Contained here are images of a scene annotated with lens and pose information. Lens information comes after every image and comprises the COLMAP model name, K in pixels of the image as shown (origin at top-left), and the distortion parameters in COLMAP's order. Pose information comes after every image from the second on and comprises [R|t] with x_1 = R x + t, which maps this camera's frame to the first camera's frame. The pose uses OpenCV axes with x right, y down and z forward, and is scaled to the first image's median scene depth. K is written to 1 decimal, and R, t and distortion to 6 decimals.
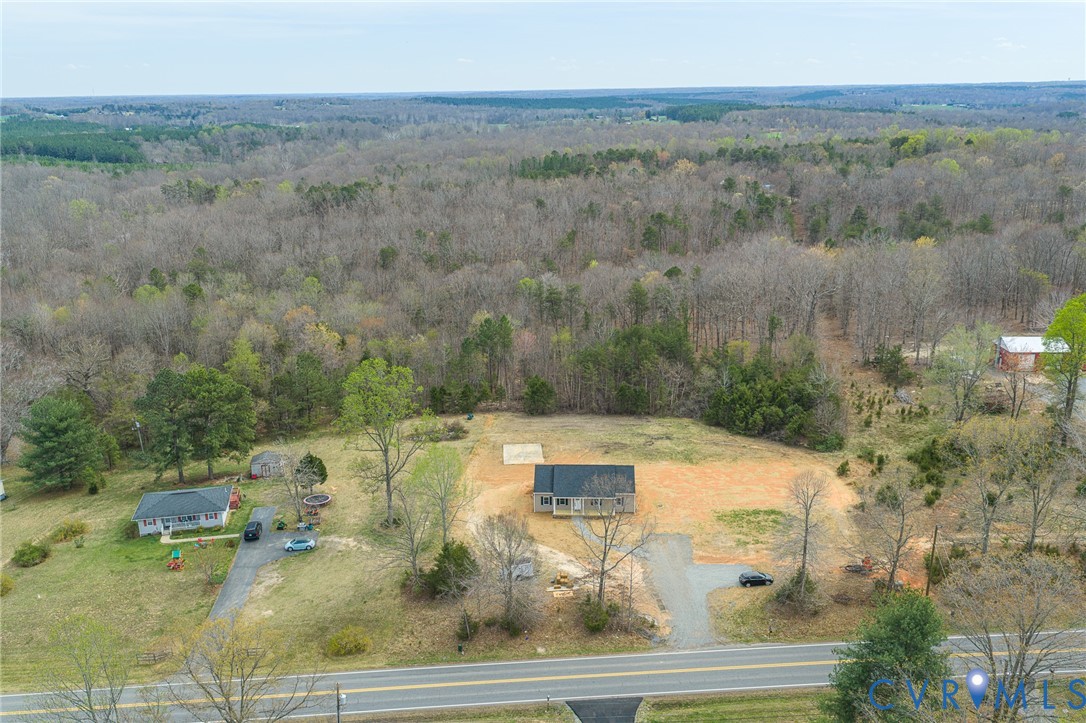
lens RADIAL K [[920.4, 0, 543.0], [0, 920.4, 361.5], [0, 0, 1]] dist [0.003332, -0.001492]
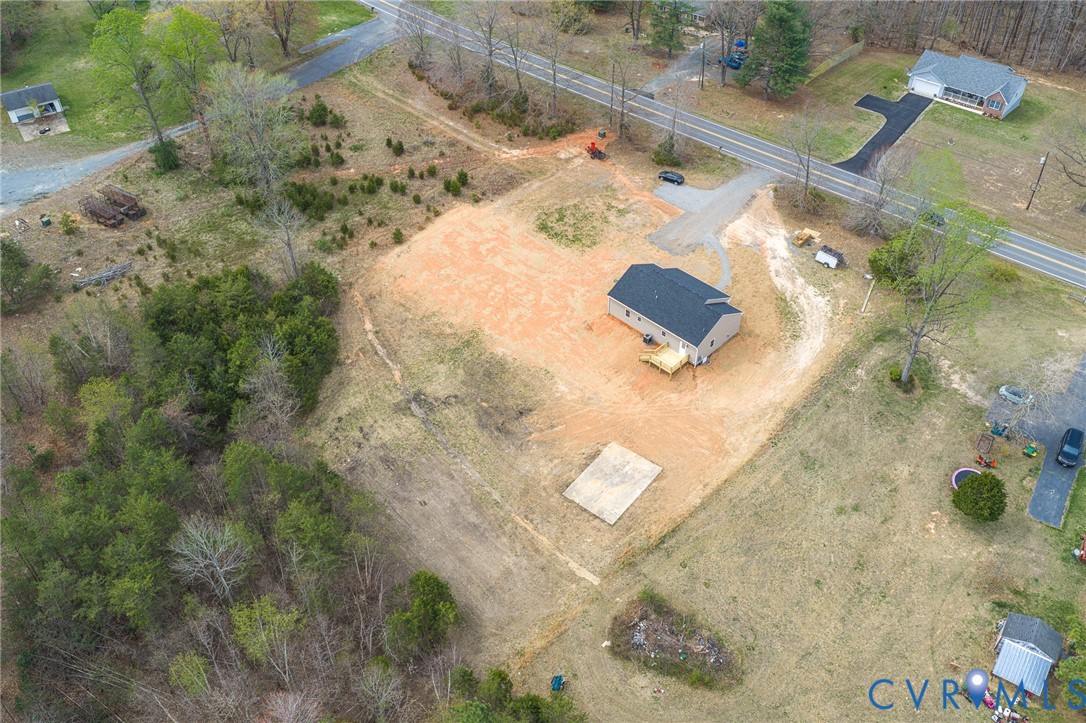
lens RADIAL K [[890.8, 0, 542.2], [0, 890.8, 384.2], [0, 0, 1]] dist [0.006601, -0.014697]
pose [[-0.741696, -0.454023, 0.493711, -0.329410], [0.206438, 0.545820, 0.812074, -0.567596], [-0.638178, 0.704232, -0.311105, 1.486086]]
